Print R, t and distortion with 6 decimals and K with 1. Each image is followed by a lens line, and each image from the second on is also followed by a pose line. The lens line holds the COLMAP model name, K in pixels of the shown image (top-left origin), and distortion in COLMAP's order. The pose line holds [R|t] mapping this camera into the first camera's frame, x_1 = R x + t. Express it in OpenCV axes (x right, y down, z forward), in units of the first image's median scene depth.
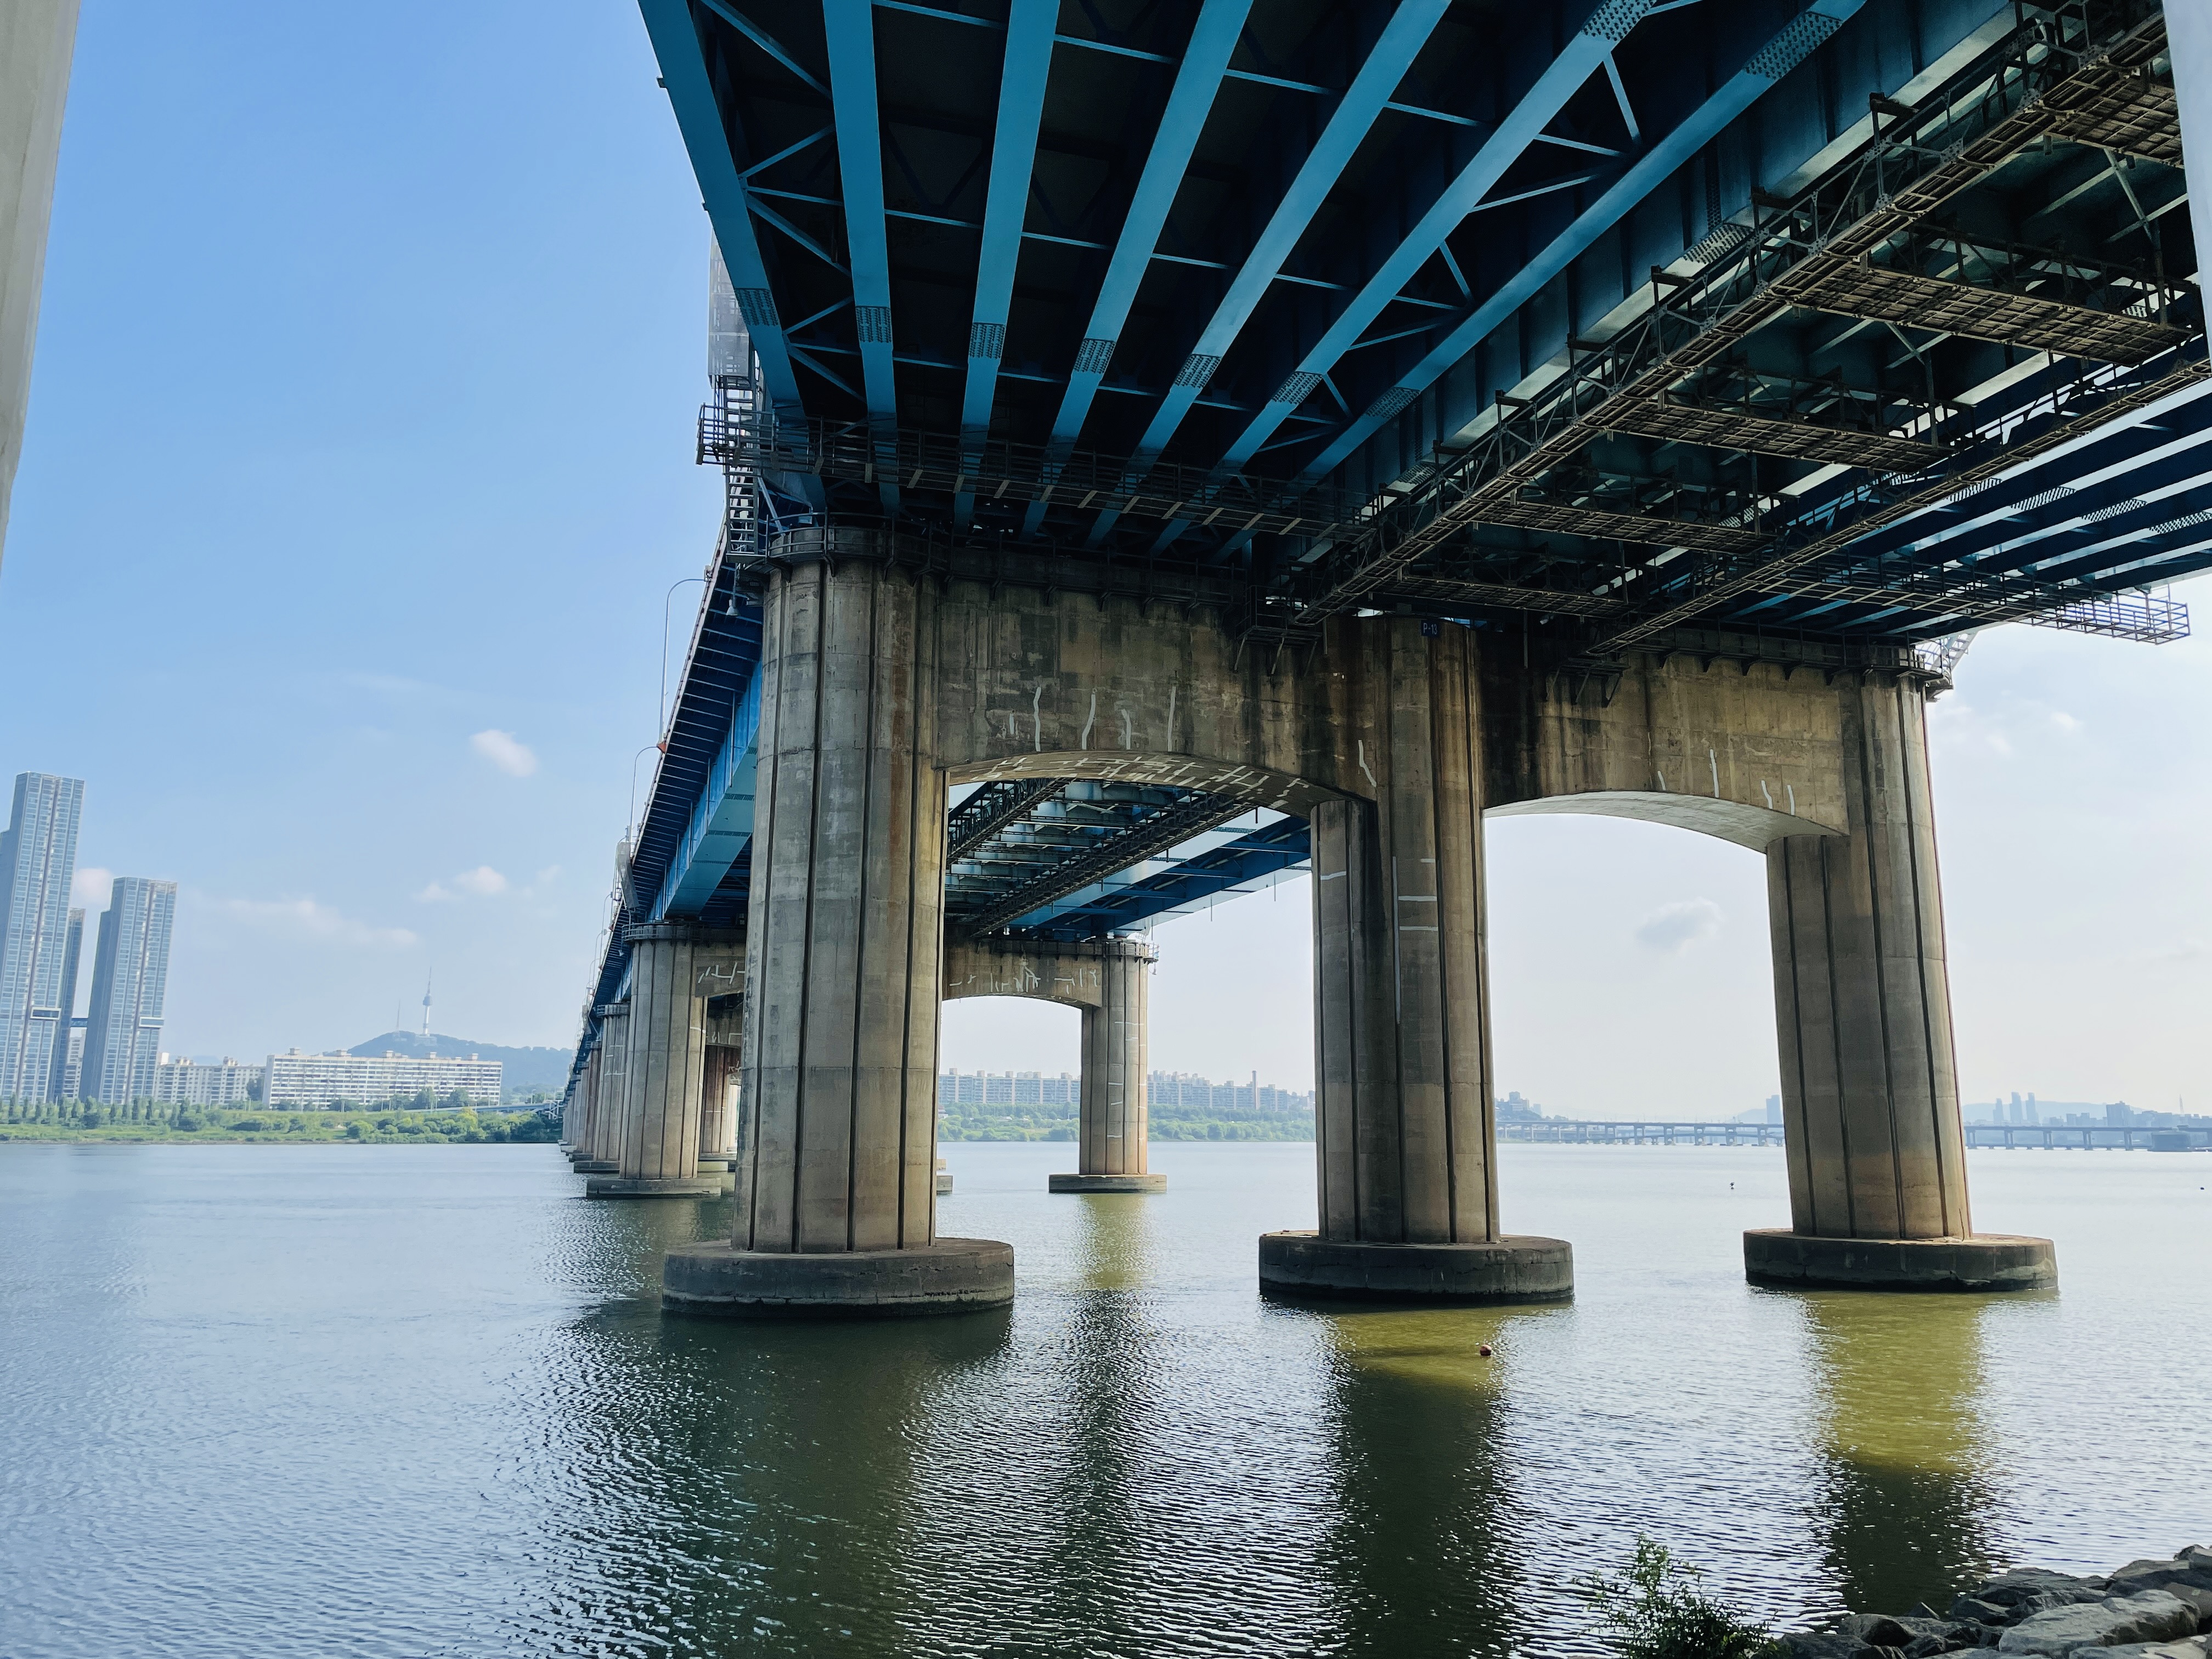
lens RADIAL K [[1688.3, 0, 1143.1], [0, 1688.3, 803.3], [0, 0, 1]] dist [0.066157, -0.085197]
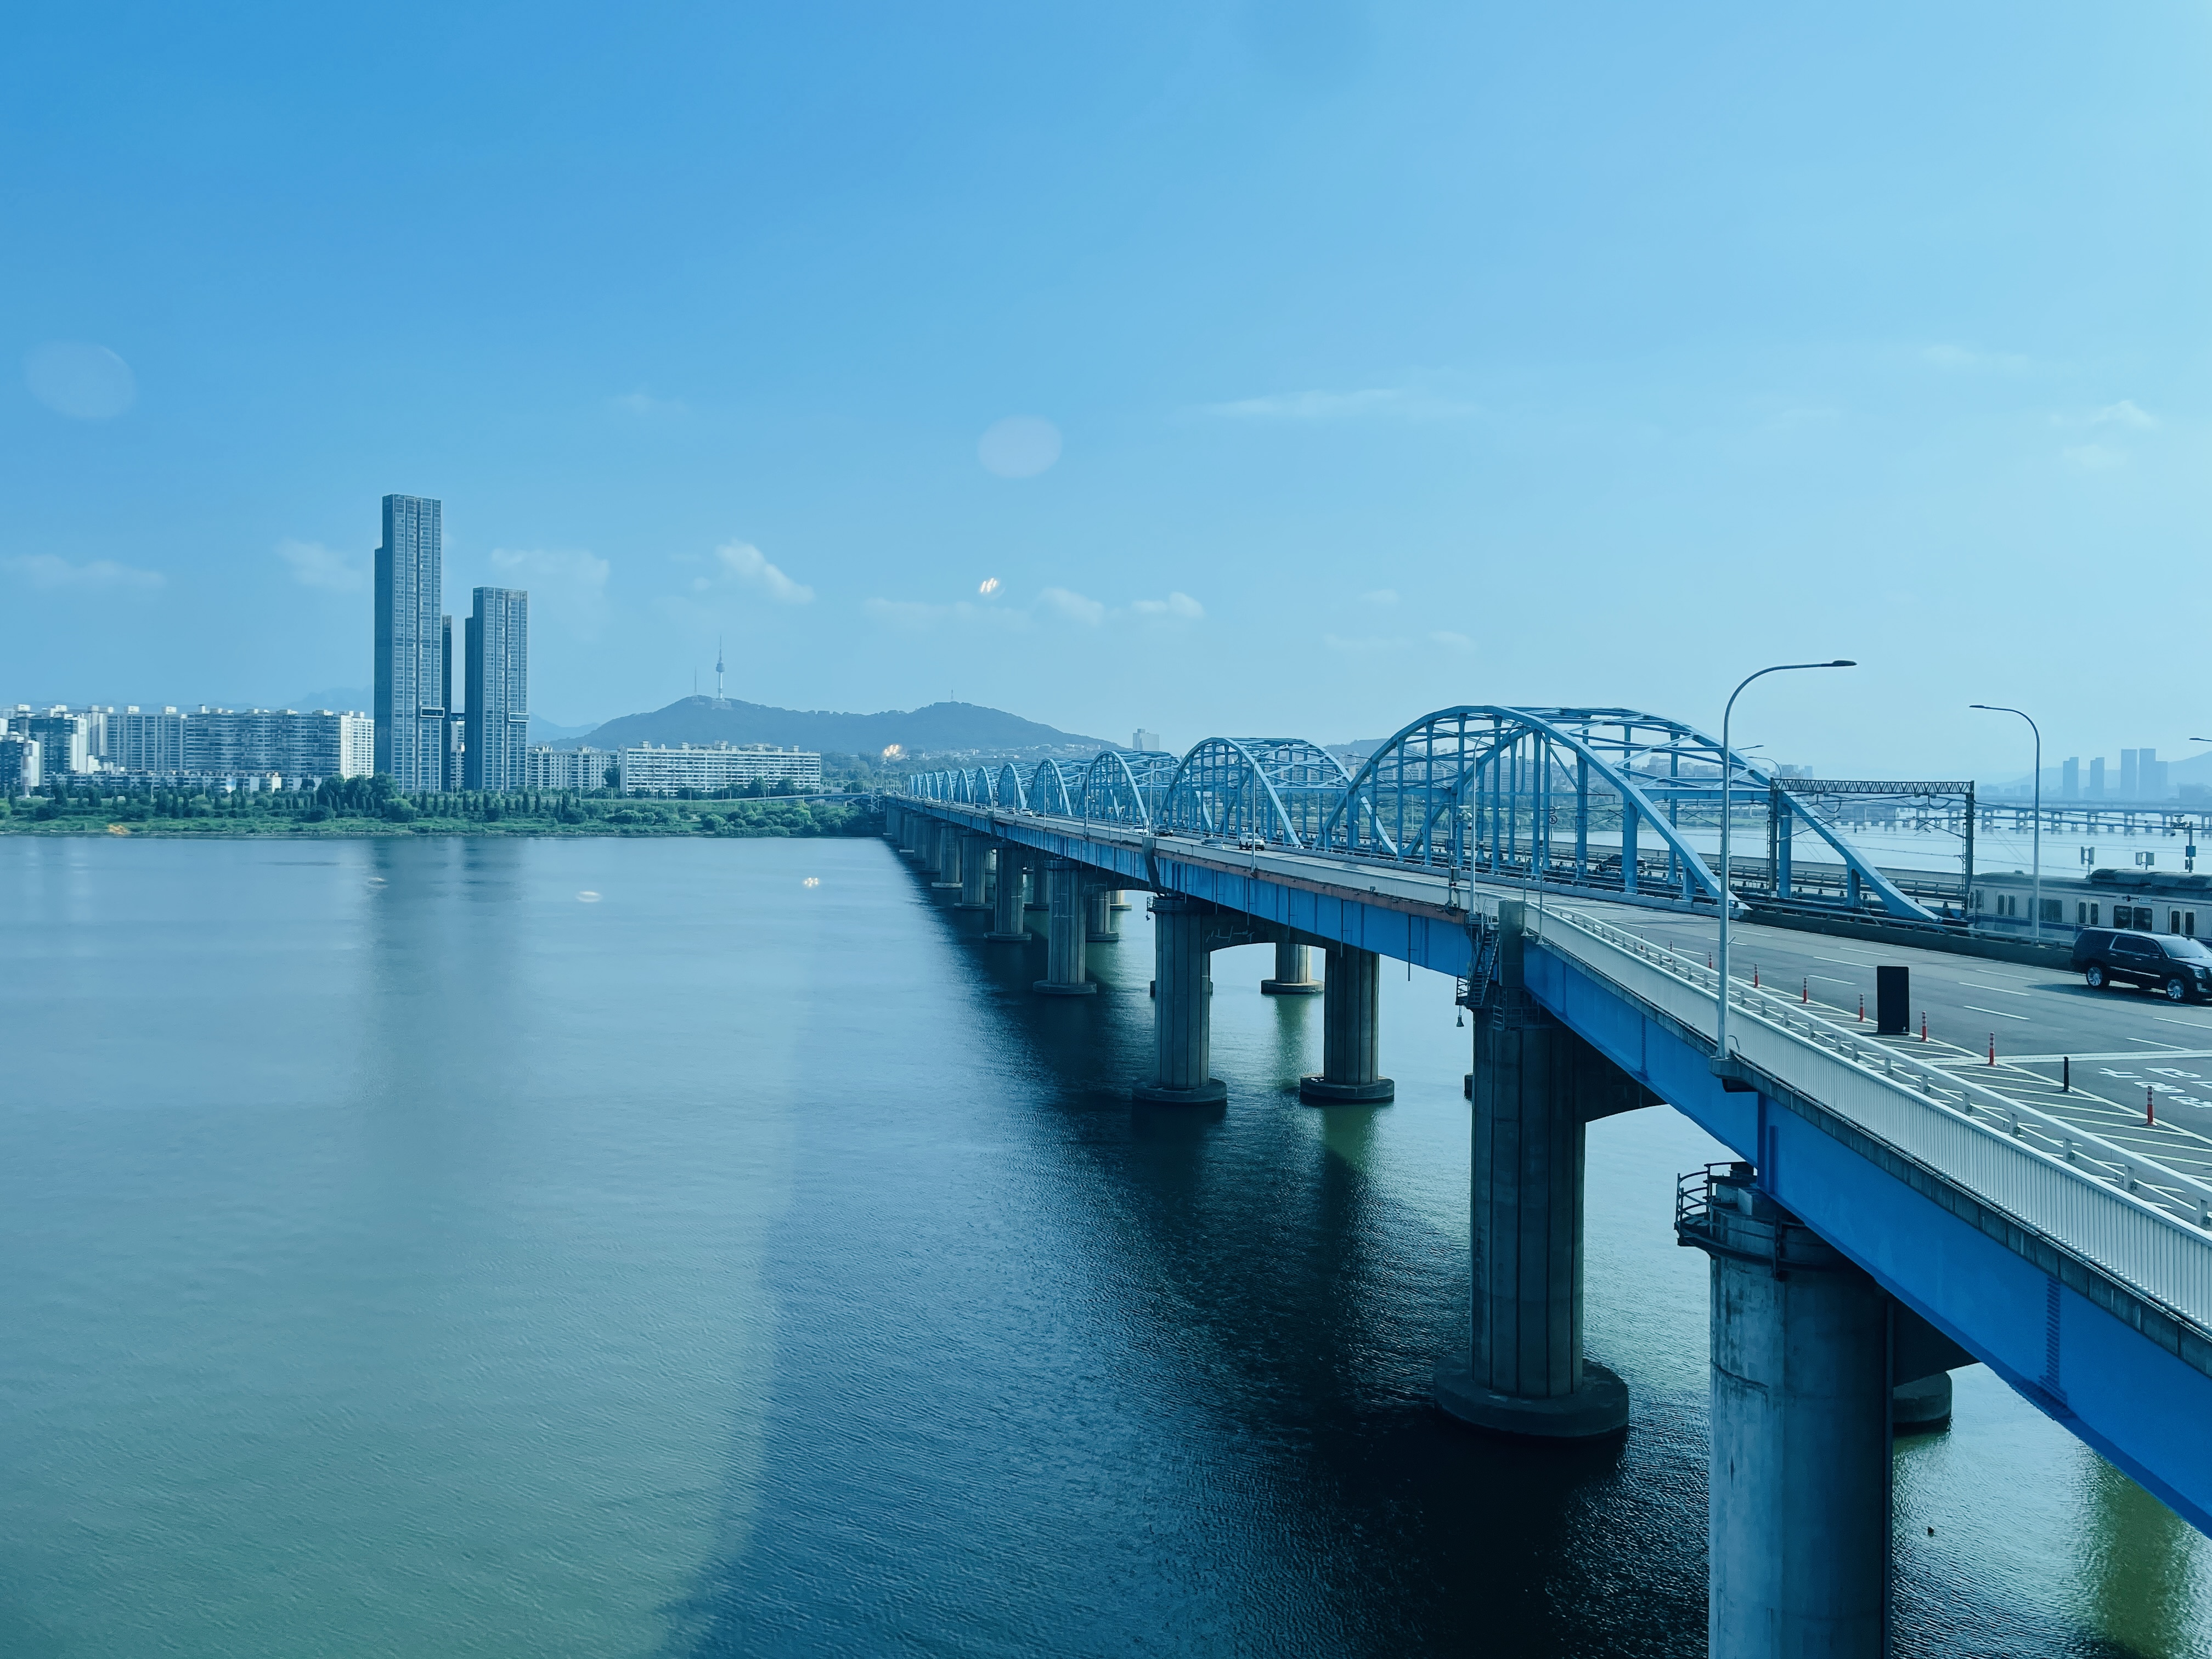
lens RADIAL K [[1688.3, 0, 1135.7], [0, 1688.3, 824.6], [0, 0, 1]] dist [0.066157, -0.085197]
pose [[0.988610, 0.009404, -0.150207, -0.273637], [0.022850, 0.977097, 0.211563, -0.601200], [0.148757, -0.212585, 0.965753, -0.587550]]
